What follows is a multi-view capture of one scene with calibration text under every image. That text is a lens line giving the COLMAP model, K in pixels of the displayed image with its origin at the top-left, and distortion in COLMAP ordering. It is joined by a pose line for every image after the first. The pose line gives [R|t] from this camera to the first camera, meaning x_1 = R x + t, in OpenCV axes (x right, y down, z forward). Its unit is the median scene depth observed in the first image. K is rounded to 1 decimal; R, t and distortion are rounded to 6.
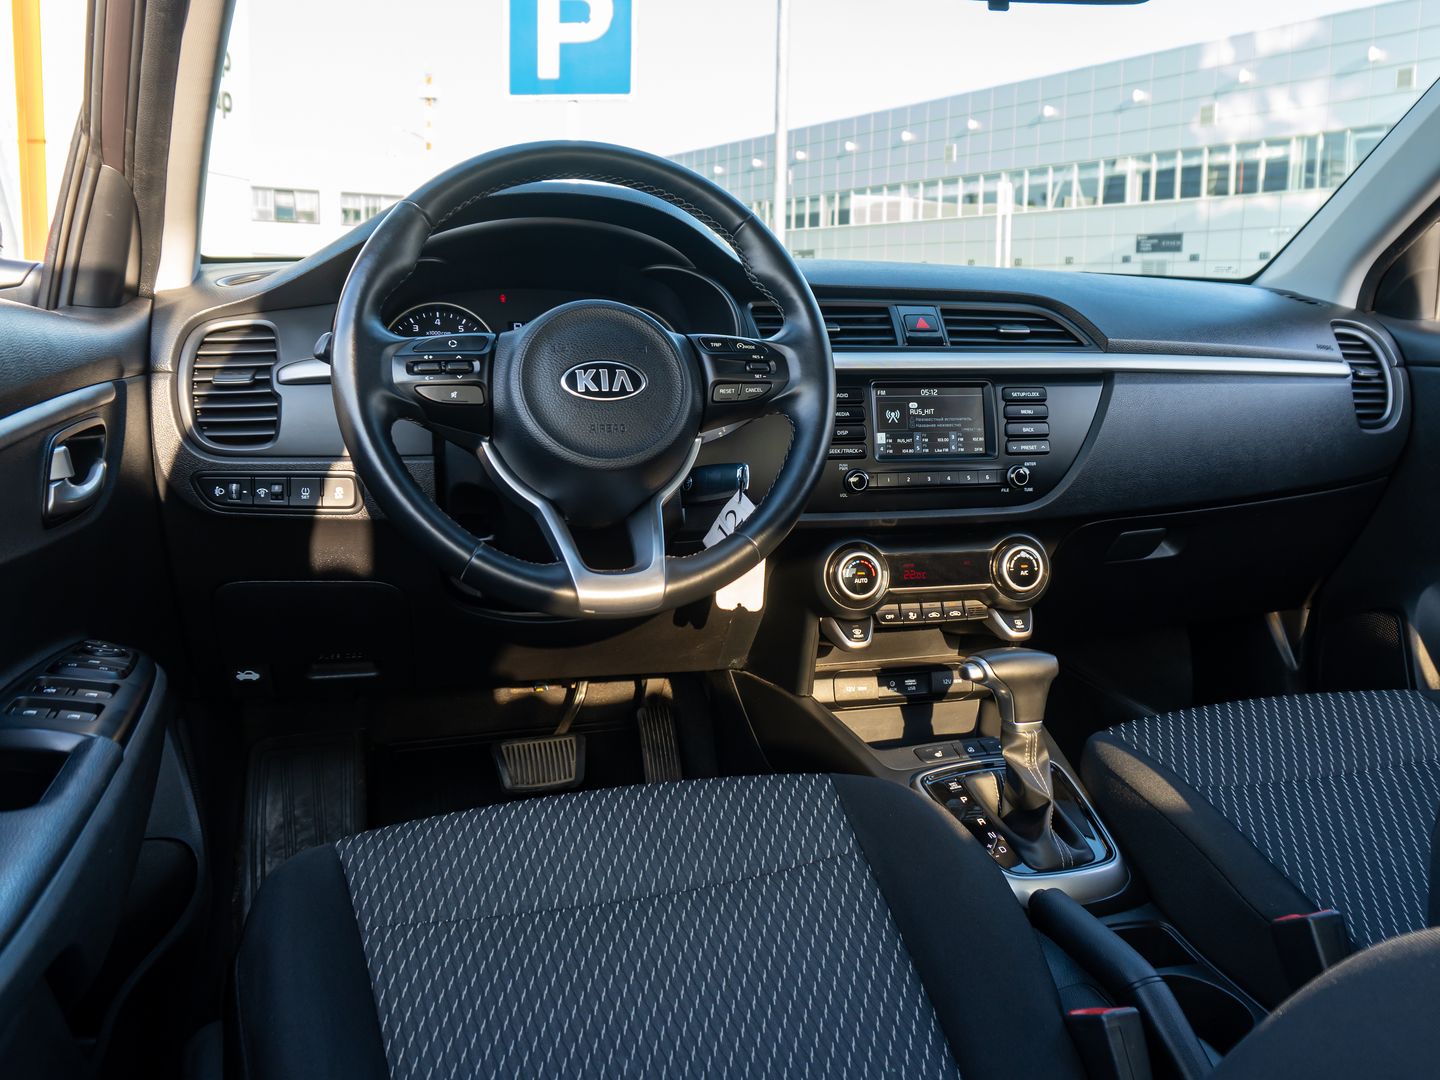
lens RADIAL K [[1423.3, 0, 720.0], [0, 1423.3, 540.0], [0, 0, 1]] dist [-0.008942, -0.007232]
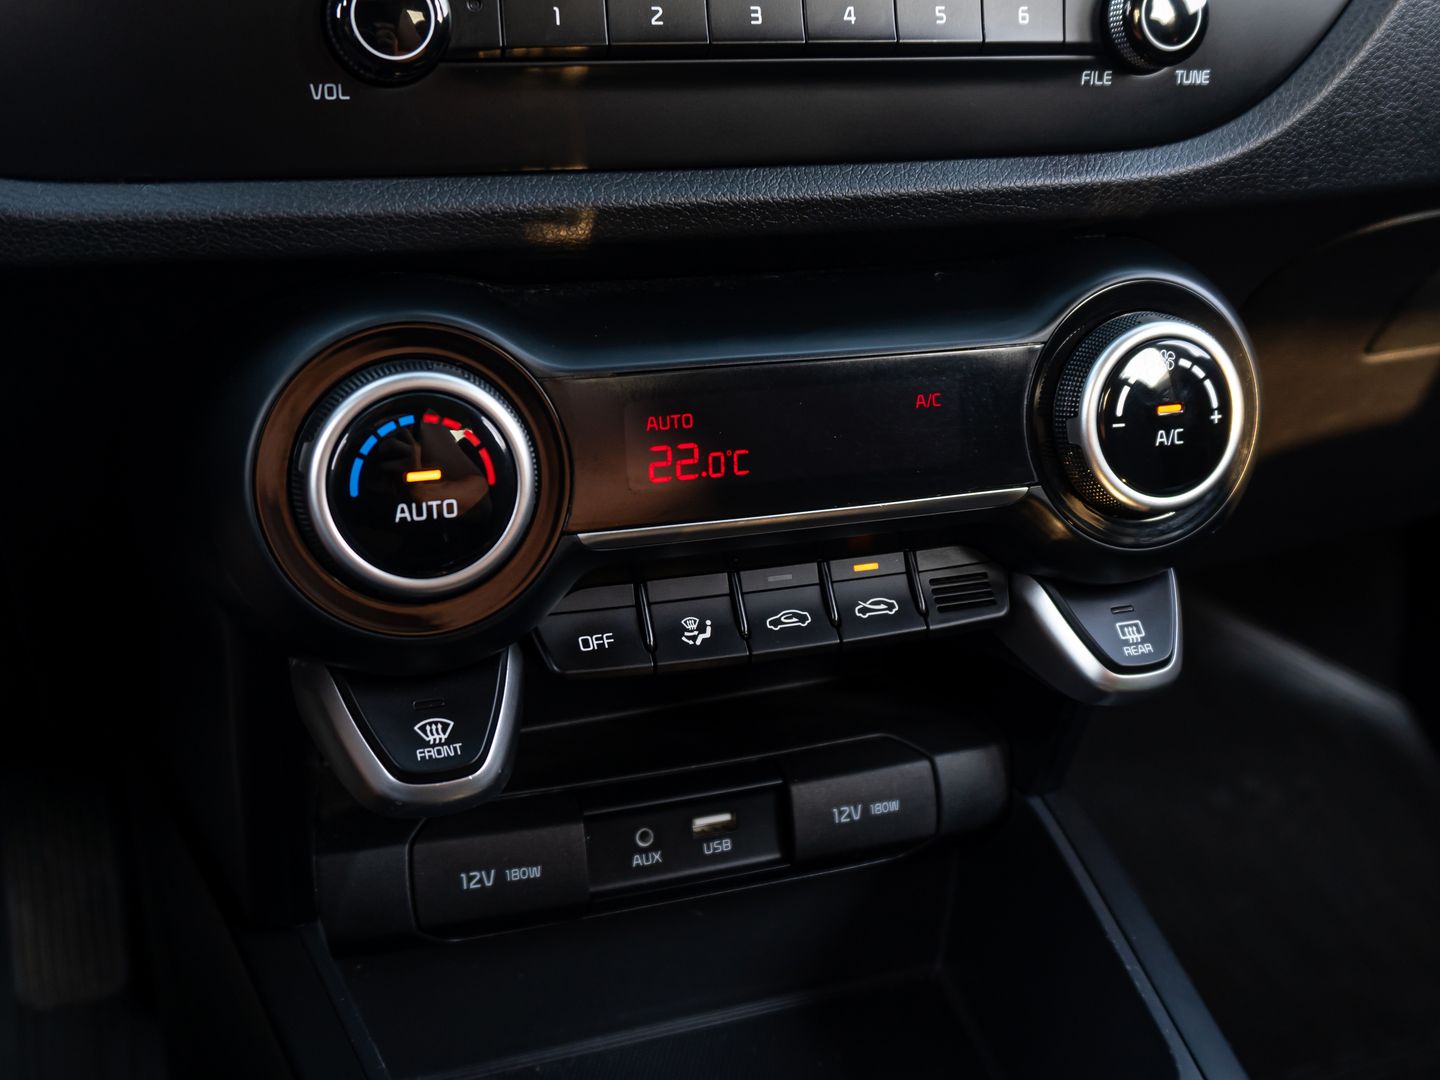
lens RADIAL K [[1423.3, 0, 720.0], [0, 1423.3, 540.0], [0, 0, 1]] dist [-0.008942, -0.007232]
pose [[0.999175, -0.022198, 0.034010, 0.134301], [0.015530, 0.982601, 0.185077, -0.005212], [-0.037526, -0.184396, 0.982135, 0.786458]]
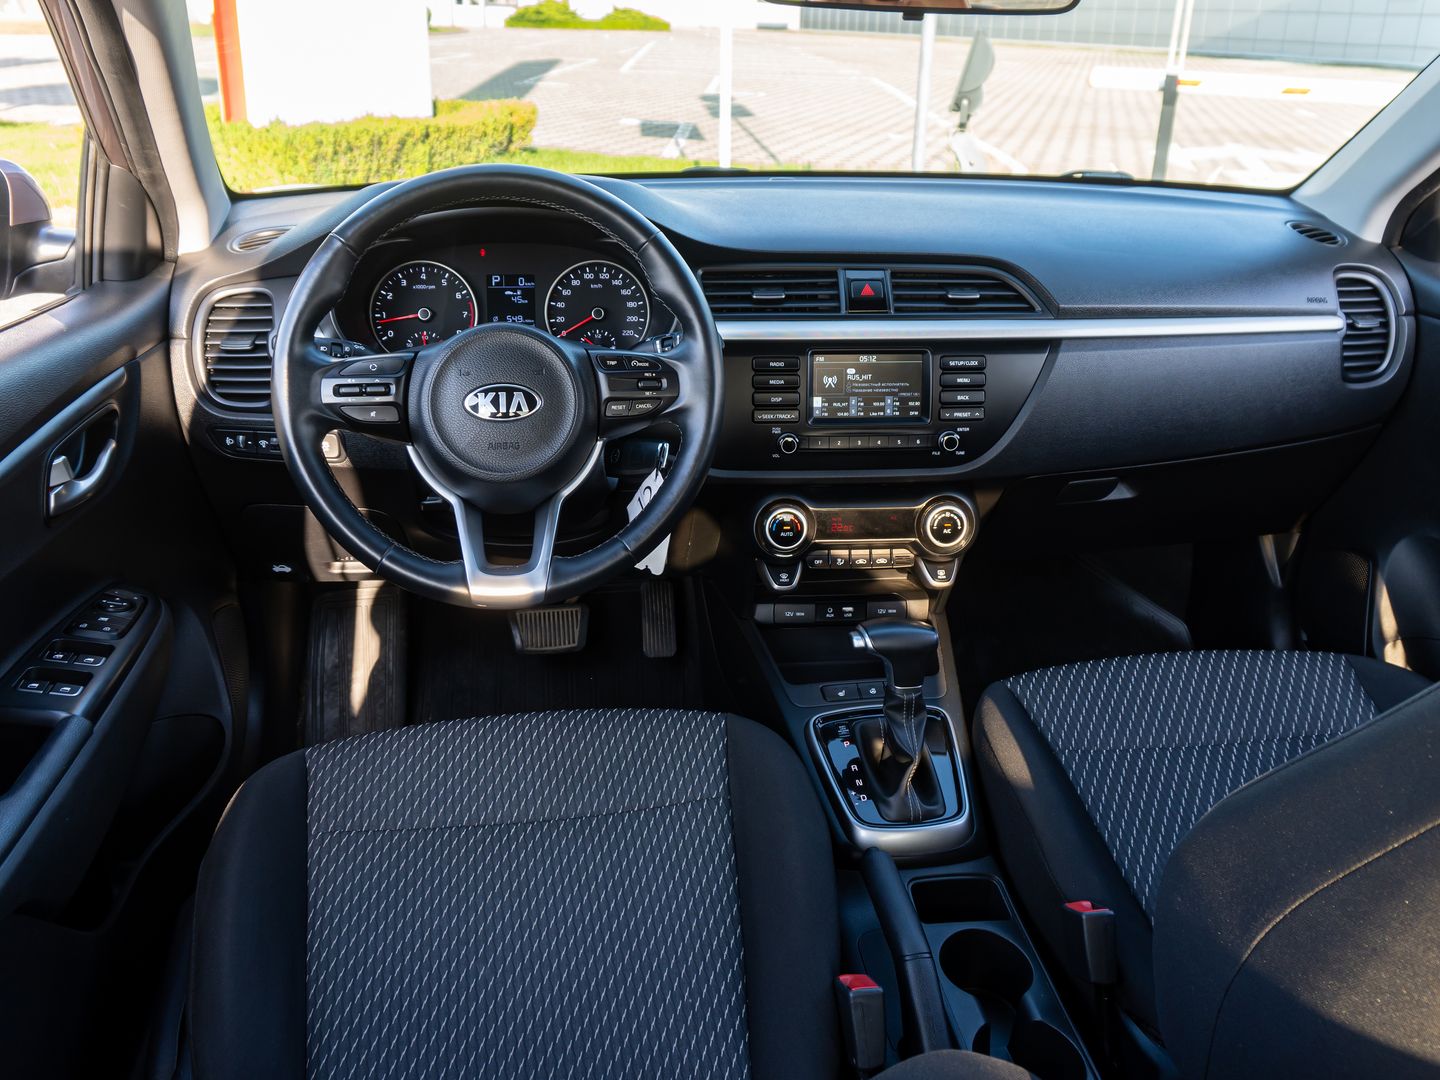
lens RADIAL K [[1423.3, 0, 720.0], [0, 1423.3, 540.0], [0, 0, 1]] dist [-0.008942, -0.007232]
pose [[0.977626, 0.082216, -0.193619, 0.261273], [-0.028448, 0.963674, 0.265561, -0.257441], [0.208419, -0.254111, 0.944452, -0.054332]]
